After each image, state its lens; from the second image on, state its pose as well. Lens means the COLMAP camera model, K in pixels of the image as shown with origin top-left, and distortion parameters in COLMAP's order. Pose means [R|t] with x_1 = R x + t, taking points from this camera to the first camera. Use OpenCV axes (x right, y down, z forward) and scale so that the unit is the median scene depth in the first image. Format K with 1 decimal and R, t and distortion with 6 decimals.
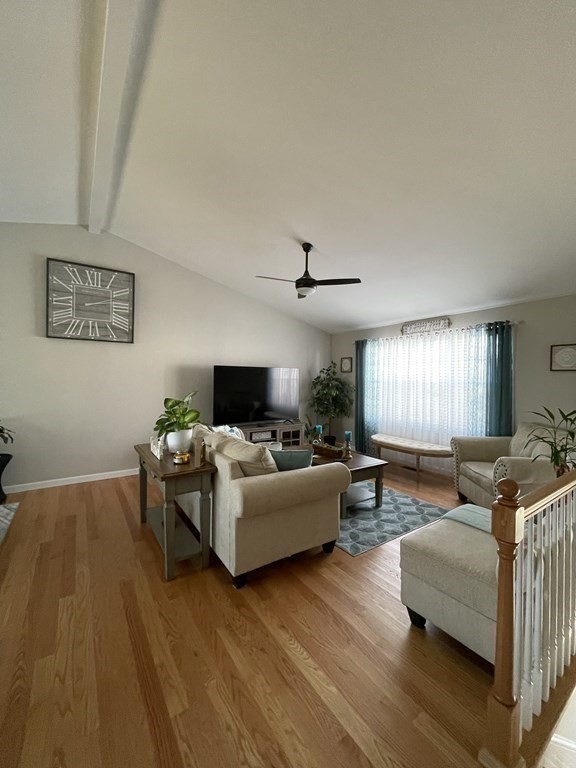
lens RADIAL K [[310.1, 0, 287.8], [0, 310.1, 379.9], [0, 0, 1]] dist [-0.002106, -0.000066]
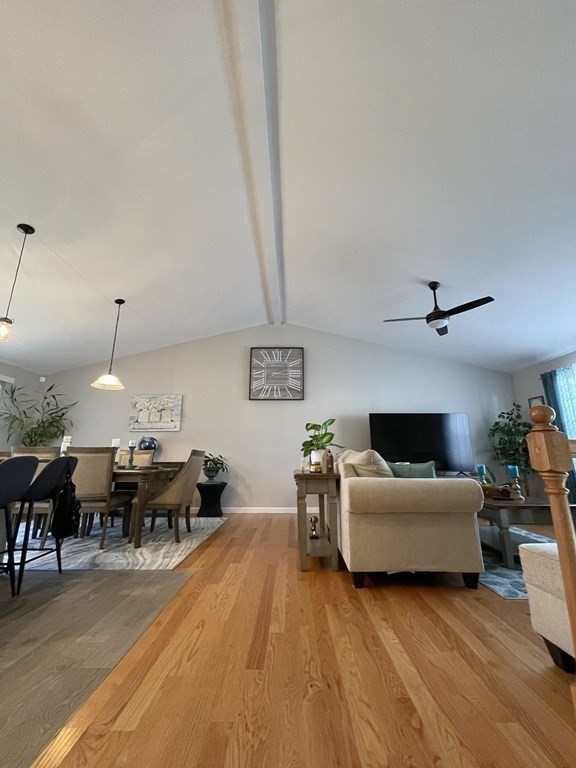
lens RADIAL K [[310.1, 0, 287.7], [0, 310.1, 382.2], [0, 0, 1]] dist [-0.002106, -0.000066]
pose [[0.817232, -0.145775, -0.557567, 0.181812], [0.002987, 0.968539, -0.248844, 0.142010], [0.576301, 0.201698, 0.791957, -0.054592]]
